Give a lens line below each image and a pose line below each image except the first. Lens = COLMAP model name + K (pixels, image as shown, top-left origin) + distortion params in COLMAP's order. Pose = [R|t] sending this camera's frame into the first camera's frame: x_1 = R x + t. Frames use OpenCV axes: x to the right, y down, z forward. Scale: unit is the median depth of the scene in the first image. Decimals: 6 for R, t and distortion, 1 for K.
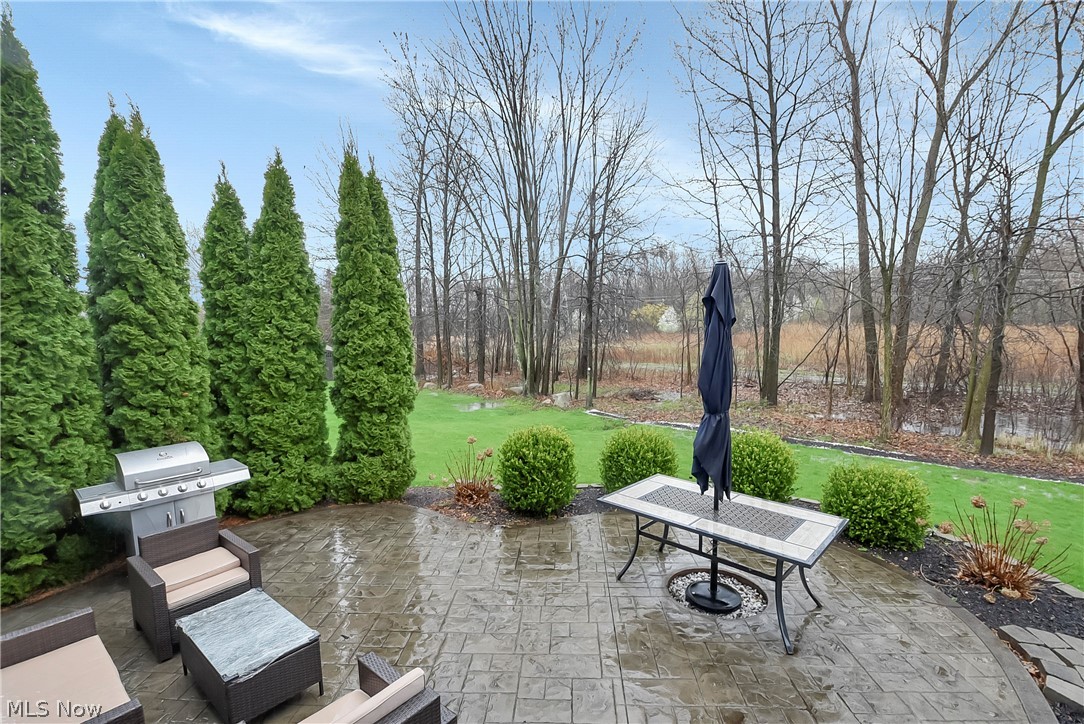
lens RADIAL K [[466.4, 0, 550.2], [0, 466.4, 375.0], [0, 0, 1]] dist [0.000628, -0.011593]
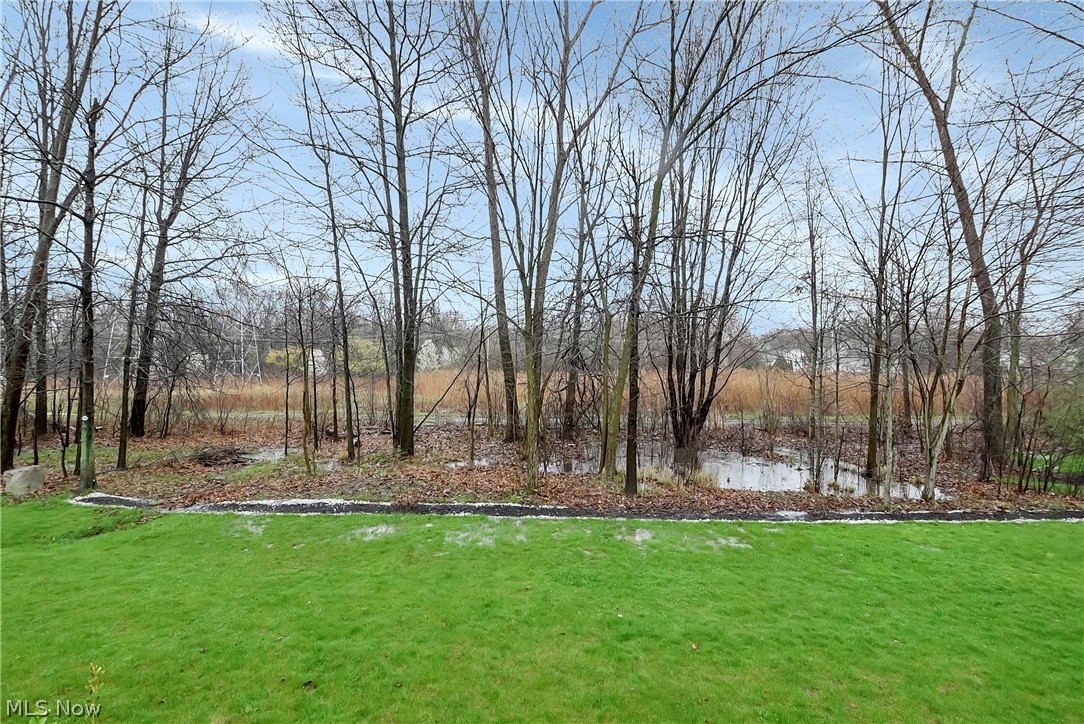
lens RADIAL K [[466.4, 0, 550.2], [0, 466.4, 375.0], [0, 0, 1]] dist [0.000628, -0.011593]
pose [[0.763284, 0.016583, 0.645850, 0.168627], [0.051170, 0.994978, -0.086021, 0.011225], [-0.644033, 0.098707, 0.758603, 0.267090]]
